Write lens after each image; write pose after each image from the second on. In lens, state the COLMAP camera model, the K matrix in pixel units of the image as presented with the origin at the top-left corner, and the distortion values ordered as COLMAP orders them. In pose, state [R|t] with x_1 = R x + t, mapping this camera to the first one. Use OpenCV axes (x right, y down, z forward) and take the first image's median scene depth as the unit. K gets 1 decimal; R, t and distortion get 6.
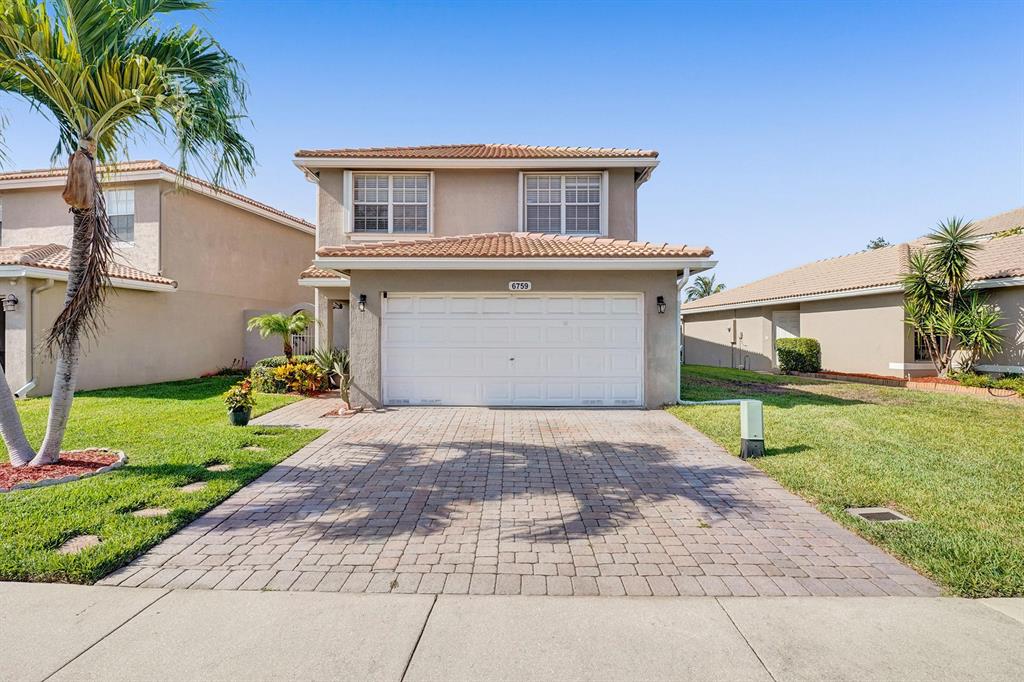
lens RADIAL K [[528.9, 0, 512.0], [0, 528.9, 341.0], [0, 0, 1]] dist [-0.002685, -0.000230]
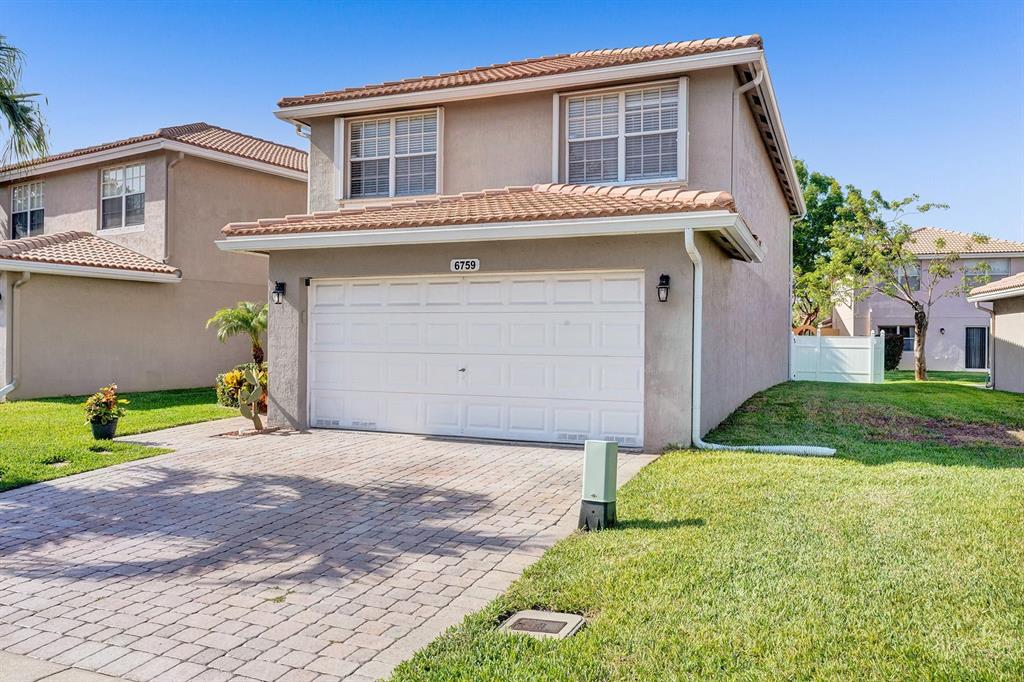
lens RADIAL K [[799.7, 0, 512.0], [0, 799.7, 341.0], [0, 0, 1]] dist [0.003672, 0.000155]
pose [[0.922573, 0.007171, -0.385756, 0.366936], [-0.008897, 0.999957, -0.002690, -0.001158], [0.385720, 0.005914, 0.922597, 0.038357]]
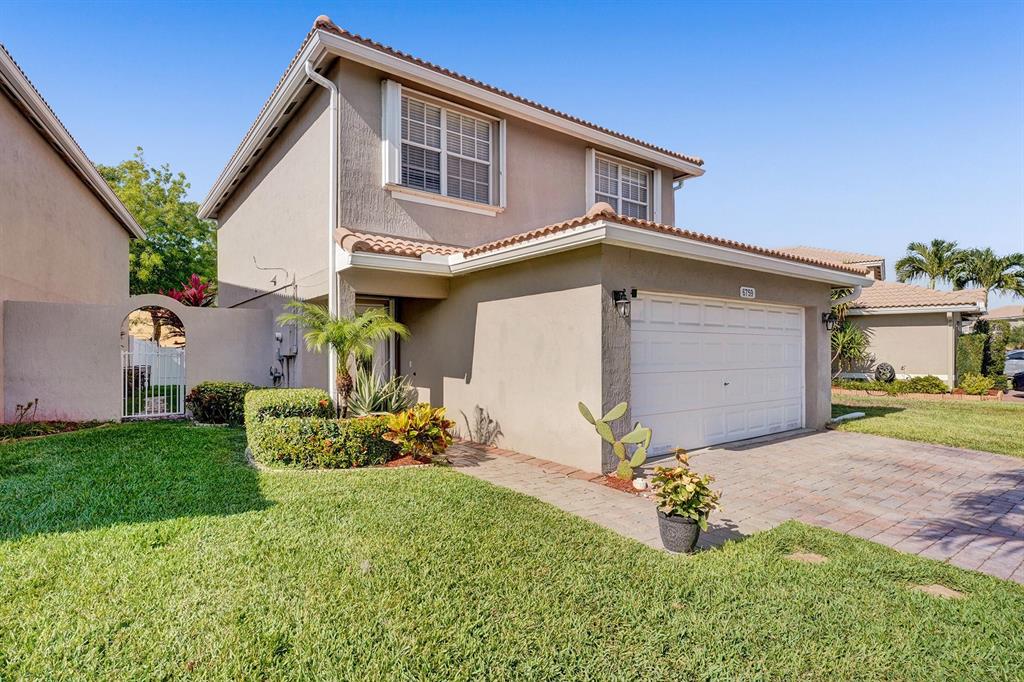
lens RADIAL K [[528.9, 0, 512.0], [0, 528.9, 341.0], [0, 0, 1]] dist [-0.002685, -0.000230]
pose [[0.800078, 0.009184, 0.599826, -0.571396], [0.001437, 0.999851, -0.017226, -0.013589], [-0.599894, 0.014644, 0.799945, 0.439261]]
